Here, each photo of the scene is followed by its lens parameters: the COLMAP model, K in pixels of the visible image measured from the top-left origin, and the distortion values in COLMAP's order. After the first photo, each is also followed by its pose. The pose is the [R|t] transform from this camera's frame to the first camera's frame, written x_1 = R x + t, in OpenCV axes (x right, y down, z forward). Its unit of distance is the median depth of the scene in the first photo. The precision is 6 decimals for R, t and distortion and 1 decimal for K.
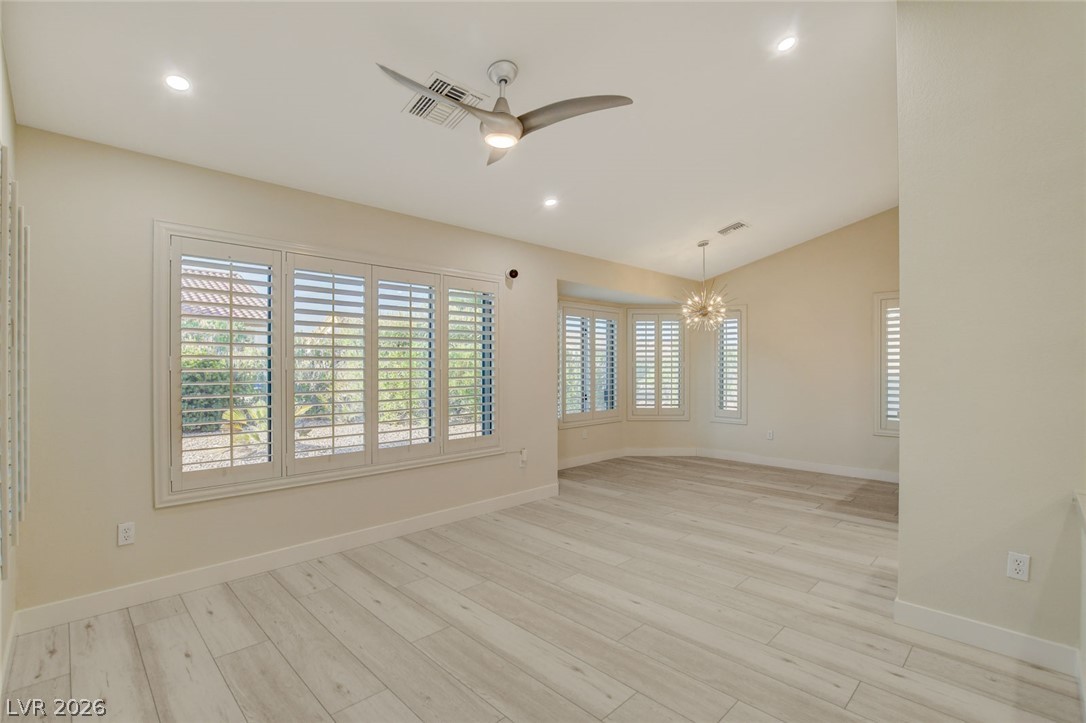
lens RADIAL K [[498.5, 0, 546.5], [0, 498.5, 366.8], [0, 0, 1]] dist [-0.017633, 0.000496]
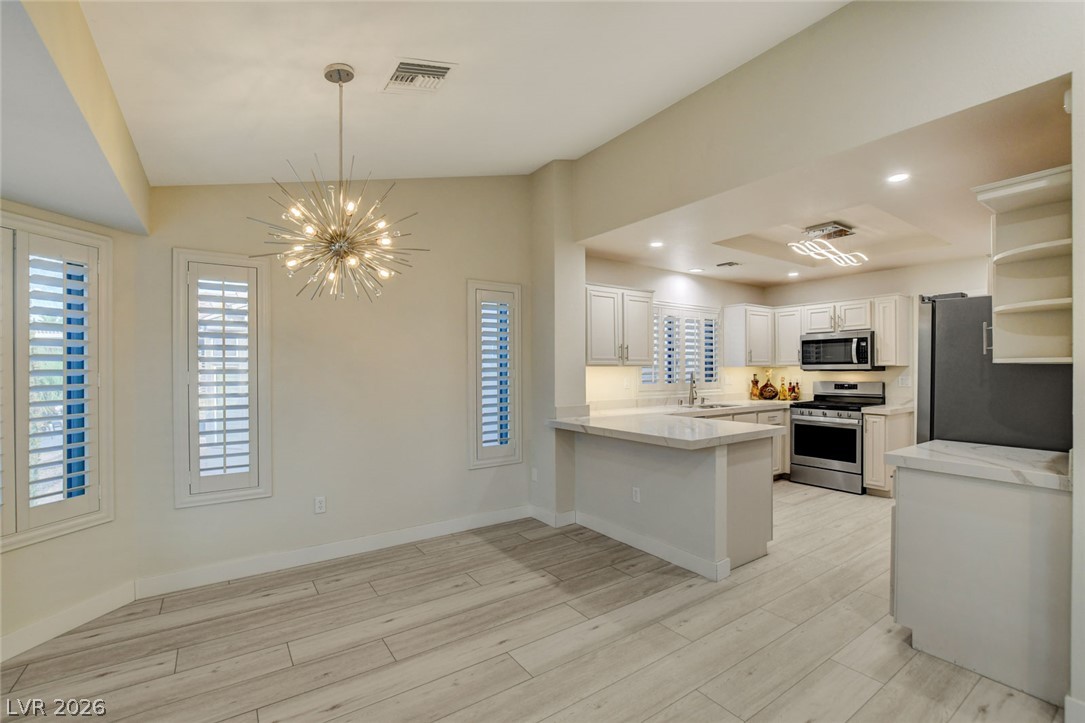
lens RADIAL K [[476.5, 0, 543.9], [0, 476.5, 370.0], [0, 0, 1]] dist [-0.022368, 0.000698]
pose [[0.175138, -0.004626, 0.984533, -0.030435], [0.005391, 0.999978, 0.003739, -0.018395], [-0.984529, 0.004653, 0.175159, 1.004989]]
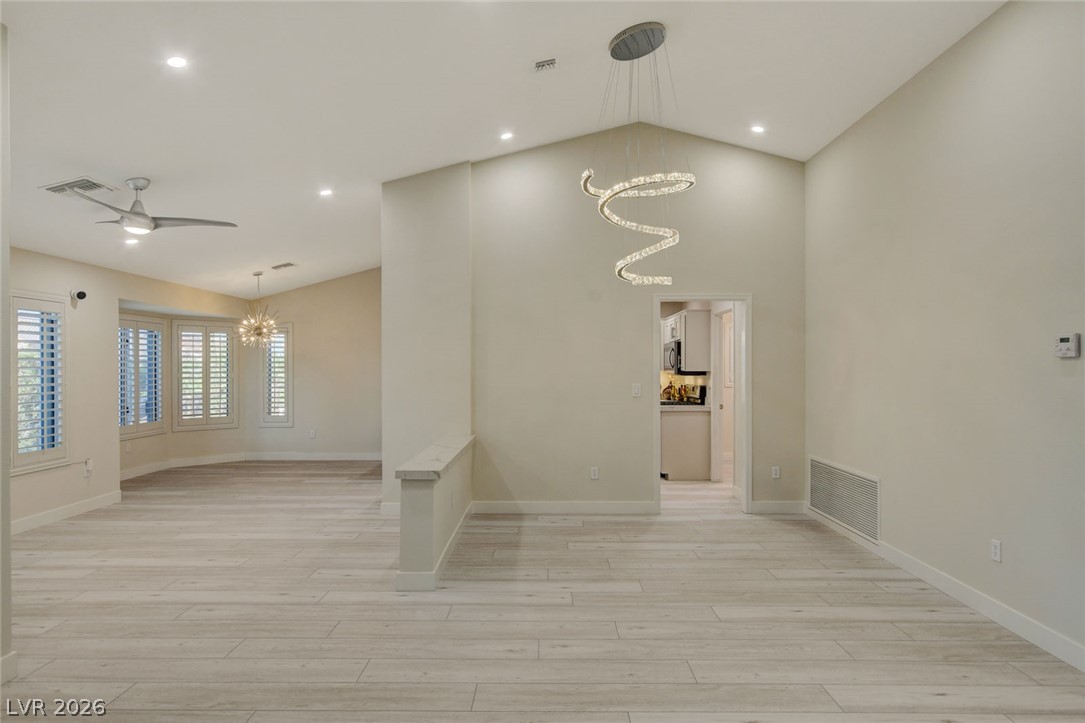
lens RADIAL K [[629.8, 0, 543.1], [0, 629.8, 371.4], [0, 0, 1]] dist [0.001960, -0.000454]
pose [[0.710016, -0.004854, 0.704169, -0.330982], [0.001515, 0.999984, 0.005366, -0.030584], [-0.704184, -0.002743, 0.710012, -0.689932]]
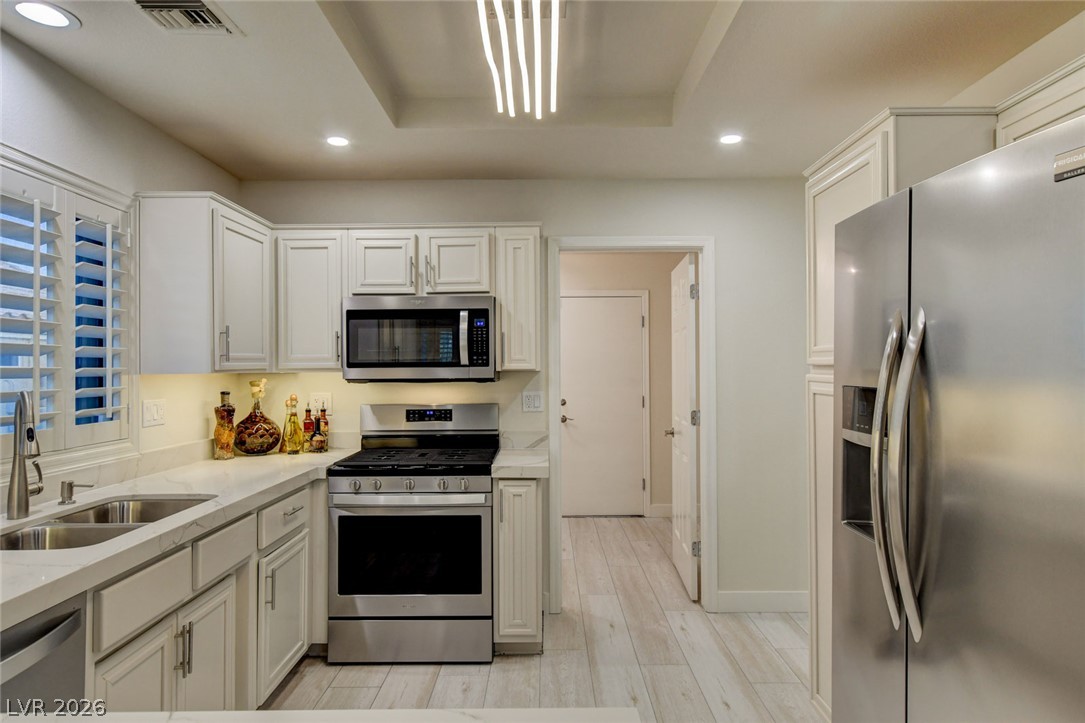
lens RADIAL K [[653.8, 0, 543.7], [0, 653.8, 361.9], [0, 0, 1]] dist [-0.001852, -0.000230]
pose [[-0.710021, 0.008072, 0.704134, 0.711752], [0.003932, 0.999964, -0.007498, -0.024760], [-0.704170, -0.002555, -0.710027, 0.903886]]
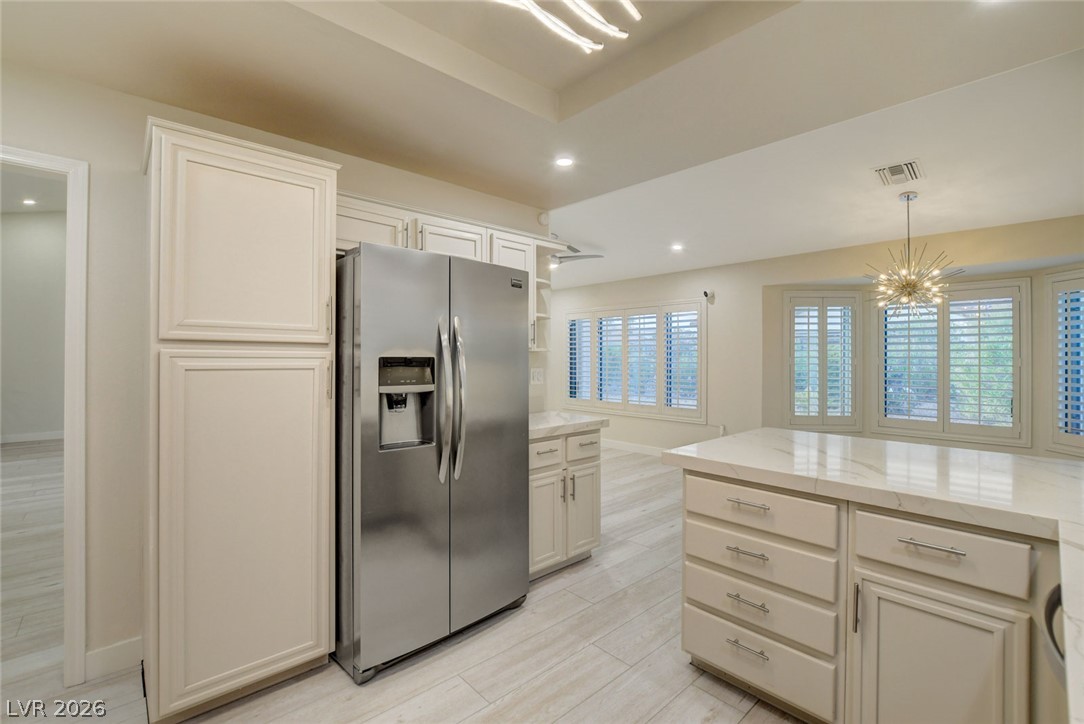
lens RADIAL K [[474.9, 0, 547.4], [0, 474.9, 362.2], [0, 0, 1]] dist [-0.020648, 0.000735]
pose [[-0.033799, 0.008902, -0.999389, 1.311983], [-0.004537, 0.999949, 0.009061, -0.010954], [0.999418, 0.004841, -0.033757, 0.641095]]
